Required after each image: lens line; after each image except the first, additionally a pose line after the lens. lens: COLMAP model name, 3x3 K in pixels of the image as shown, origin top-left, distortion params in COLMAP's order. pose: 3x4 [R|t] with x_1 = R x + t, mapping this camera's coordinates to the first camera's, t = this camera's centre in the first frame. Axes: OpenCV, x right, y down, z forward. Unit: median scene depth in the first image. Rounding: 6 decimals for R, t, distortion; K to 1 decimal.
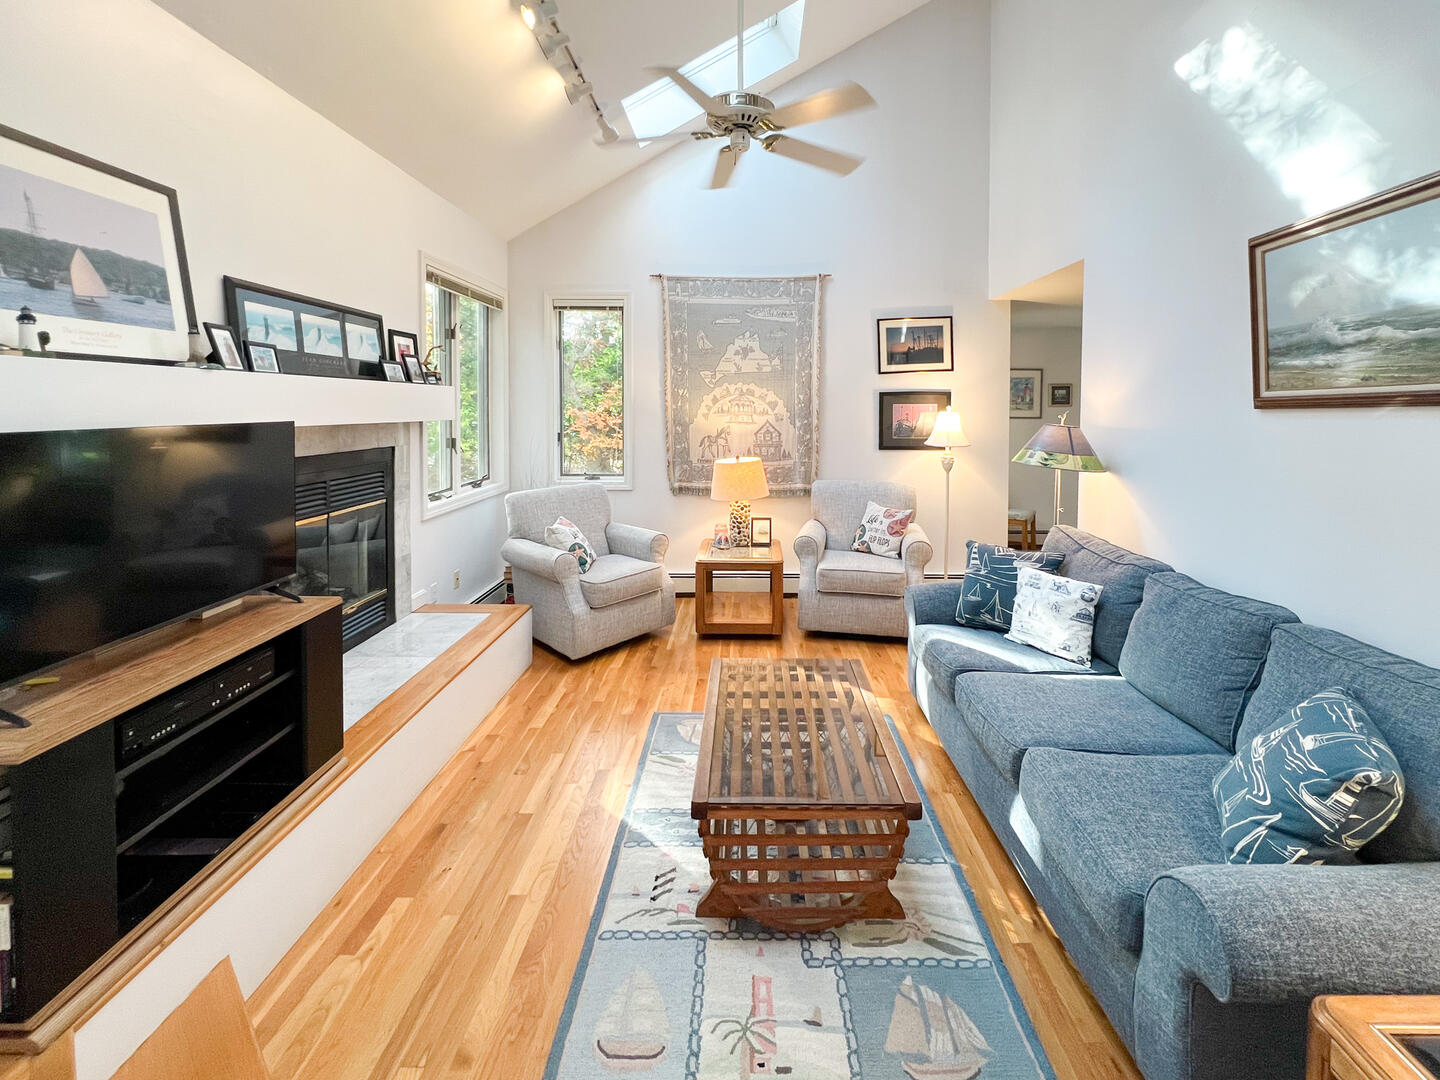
lens RADIAL K [[622.7, 0, 744.9], [0, 622.7, 422.1], [0, 0, 1]] dist [-0.000130, 0.000211]
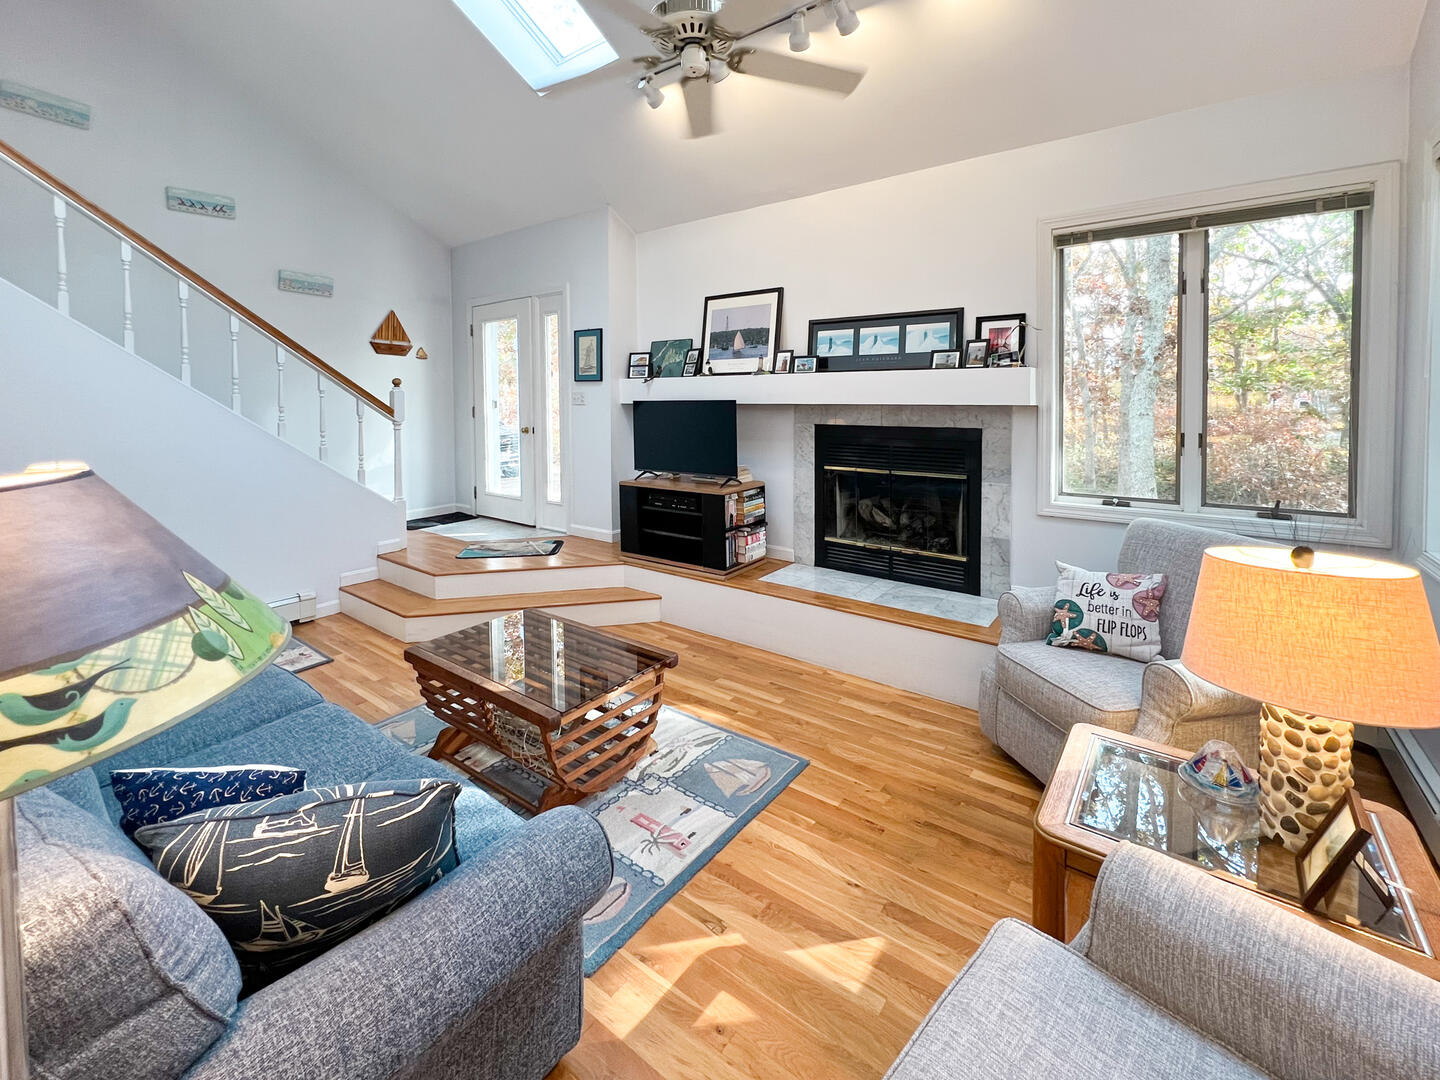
lens RADIAL K [[581.6, 0, 709.7], [0, 581.6, 413.1], [0, 0, 1]] dist [0.002561, -0.000023]
pose [[-0.578625, 0.026589, -0.815160, 0.378849], [-0.015438, 0.998932, 0.043542, -0.017531], [0.815448, 0.037778, -0.577596, 0.910161]]
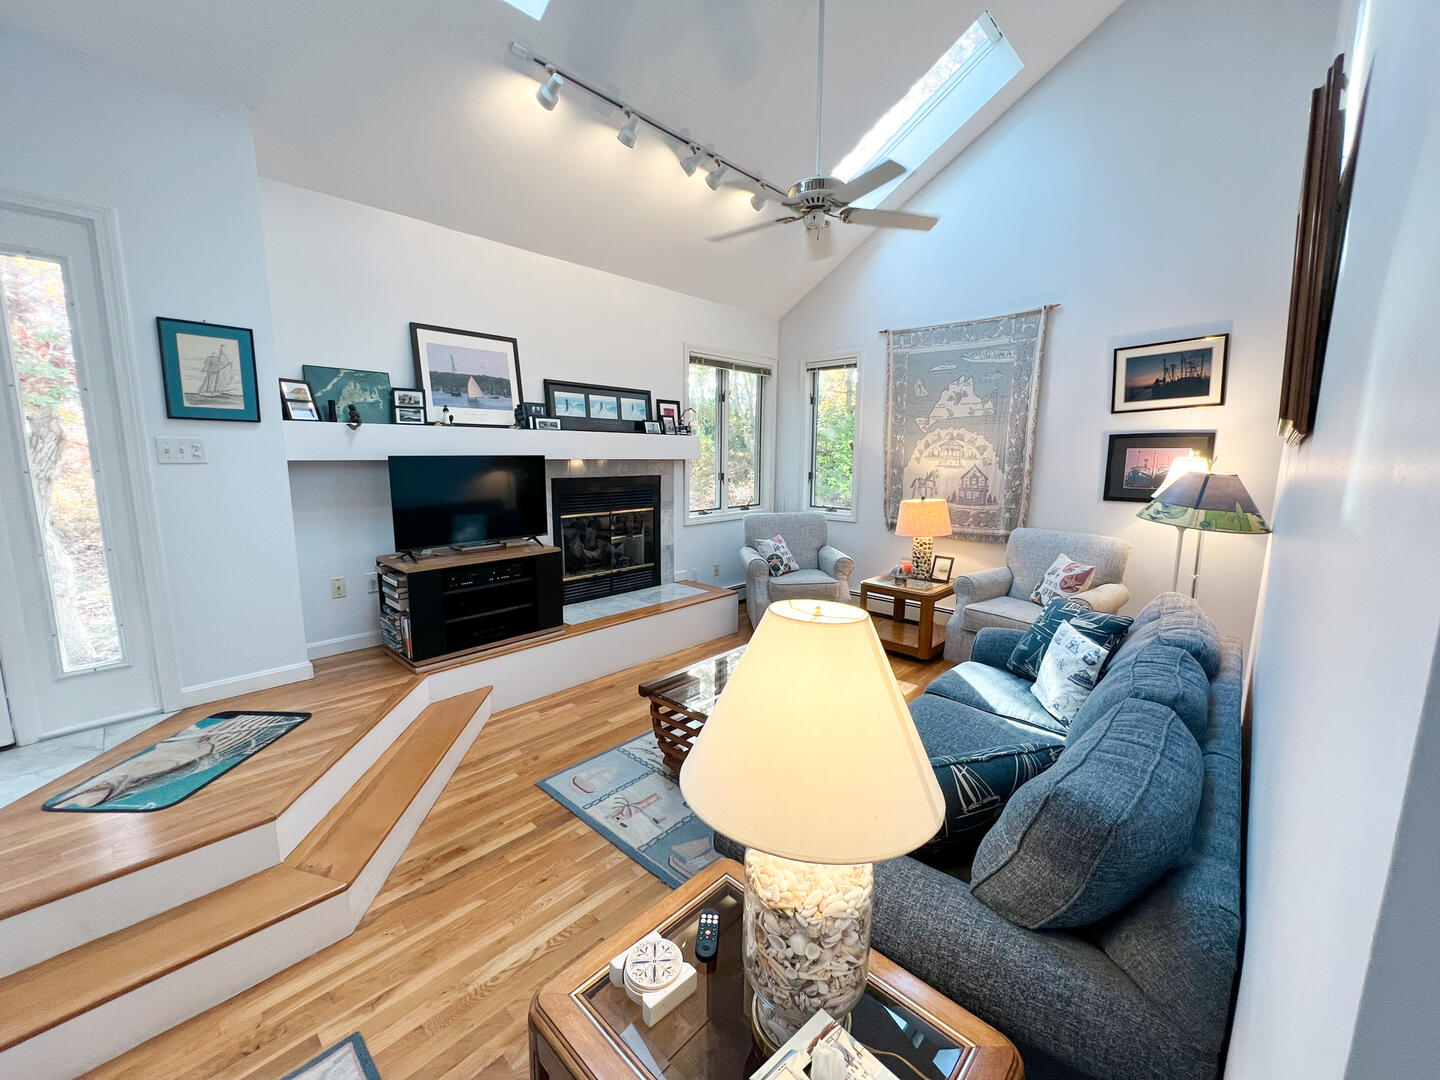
lens RADIAL K [[581.6, 0, 713.1], [0, 581.6, 538.6], [0, 0, 1]] dist [0.002561, -0.000023]
pose [[0.727227, 0.103277, -0.678583, 0.416703], [-0.022602, 0.991683, 0.126707, 0.006517], [0.686025, -0.076807, 0.723512, 0.013738]]
